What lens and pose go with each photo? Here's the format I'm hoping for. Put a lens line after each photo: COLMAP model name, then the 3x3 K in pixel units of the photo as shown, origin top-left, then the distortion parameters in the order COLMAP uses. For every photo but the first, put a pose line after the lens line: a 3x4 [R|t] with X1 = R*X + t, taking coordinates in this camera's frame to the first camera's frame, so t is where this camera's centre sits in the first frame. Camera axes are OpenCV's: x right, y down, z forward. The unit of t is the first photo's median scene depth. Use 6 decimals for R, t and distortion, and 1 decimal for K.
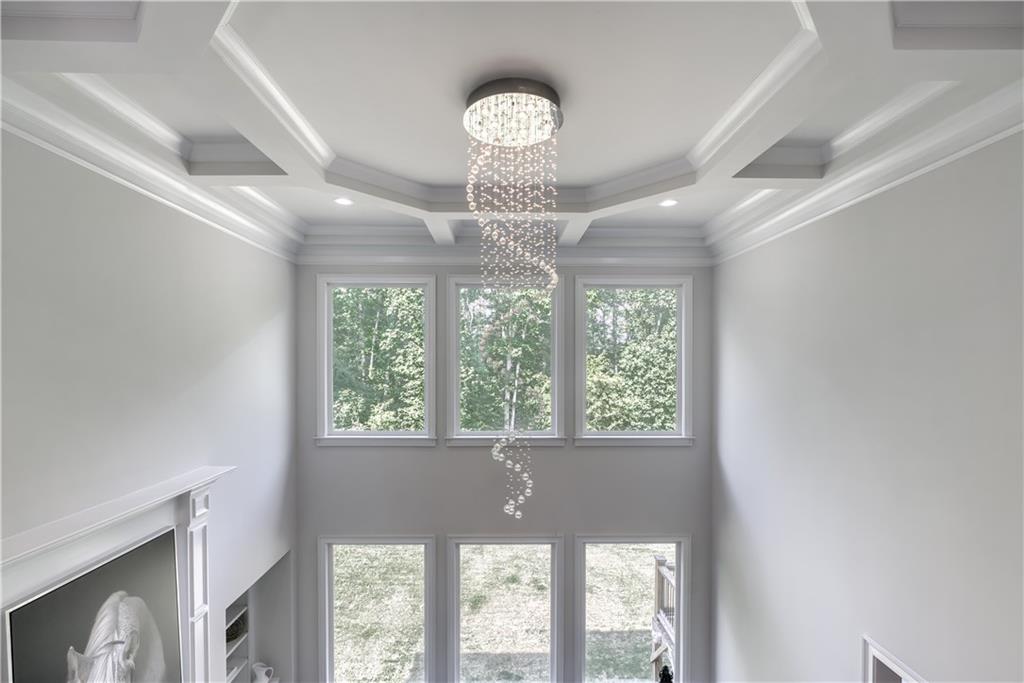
lens RADIAL K [[453.8, 0, 502.4], [0, 453.8, 358.4], [0, 0, 1]] dist [-0.016774, 0.001502]
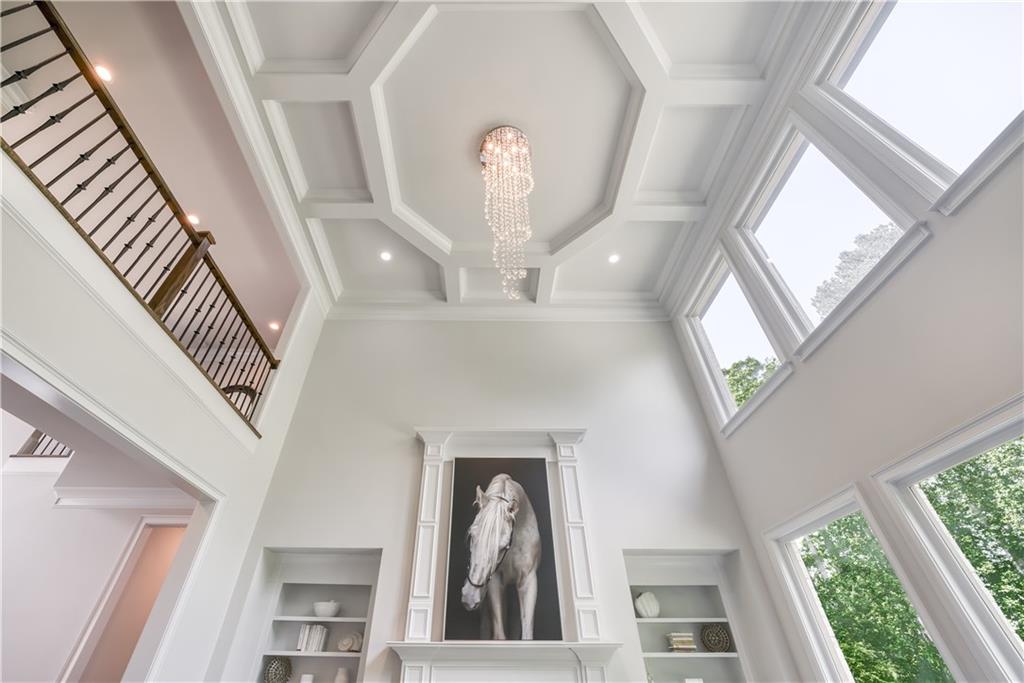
lens RADIAL K [[405.4, 0, 485.2], [0, 405.4, 357.8], [0, 0, 1]] dist [-0.010832, 0.001826]
pose [[0.003099, -0.616431, -0.787403, 0.186953], [-0.001848, 0.787402, -0.616437, 0.272845], [0.999993, 0.003366, 0.001302, 0.206223]]
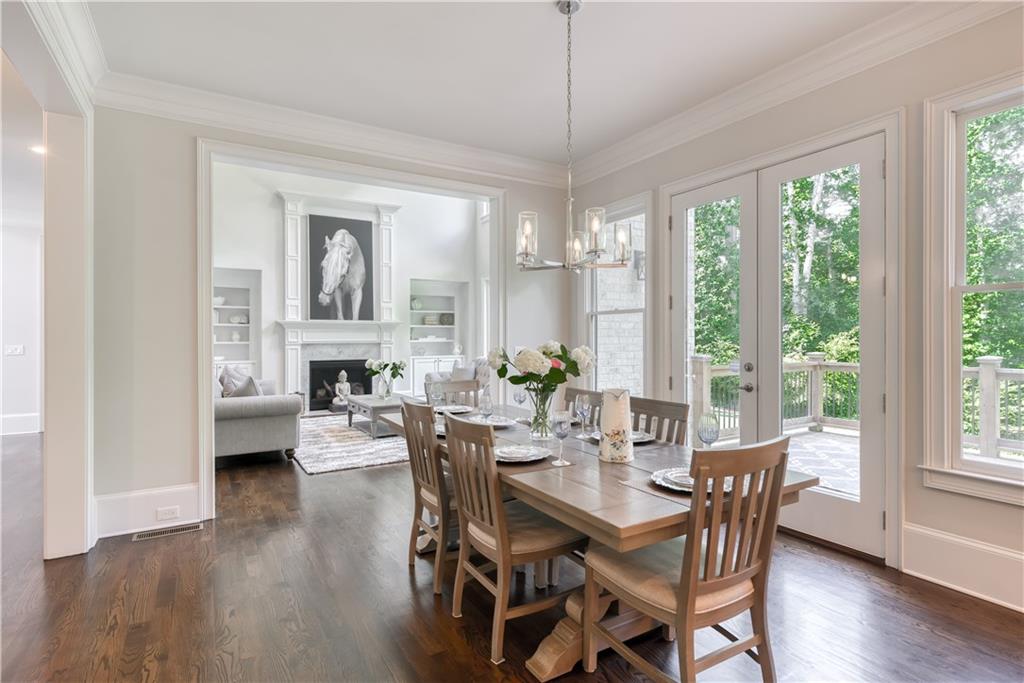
lens RADIAL K [[496.5, 0, 504.3], [0, 496.5, 336.3], [0, 0, 1]] dist [0.003118, 0.000289]
pose [[0.496850, -0.000818, -0.867836, 0.563816], [0.005806, 0.999980, 0.002382, 0.276451], [0.867817, -0.006222, 0.496845, 0.064303]]
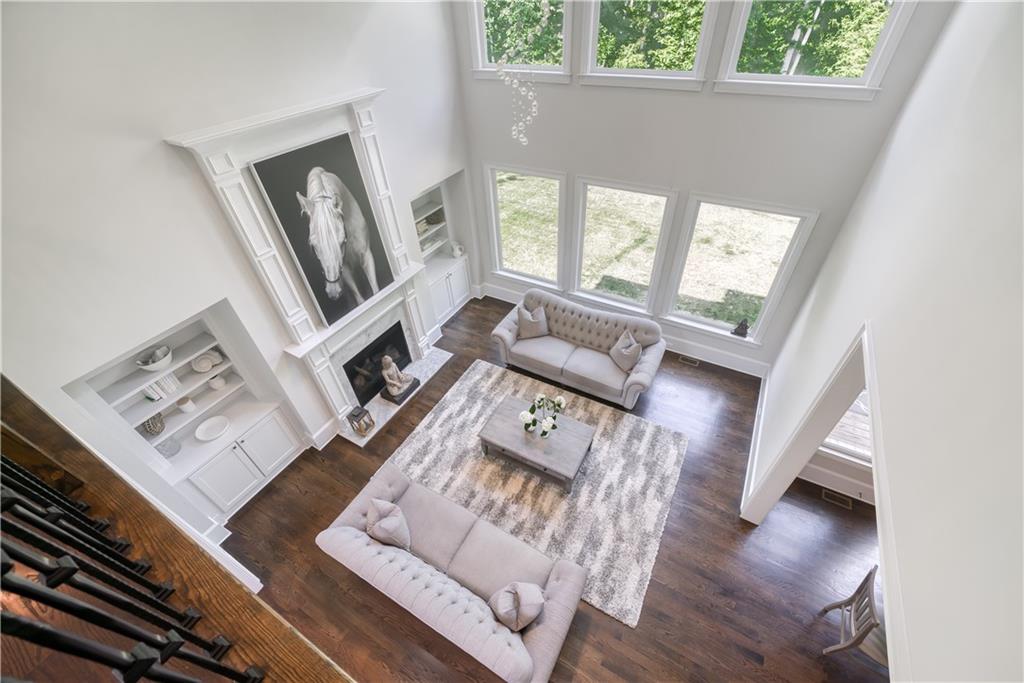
lens RADIAL K [[405.4, 0, 519.9], [0, 405.4, 342.5], [0, 0, 1]] dist [-0.010832, 0.001826]
pose [[0.865626, 0.304566, -0.397406, 0.132931], [0.039799, 0.749349, 0.660978, 0.010932], [0.499107, -0.587976, 0.636535, 0.008340]]
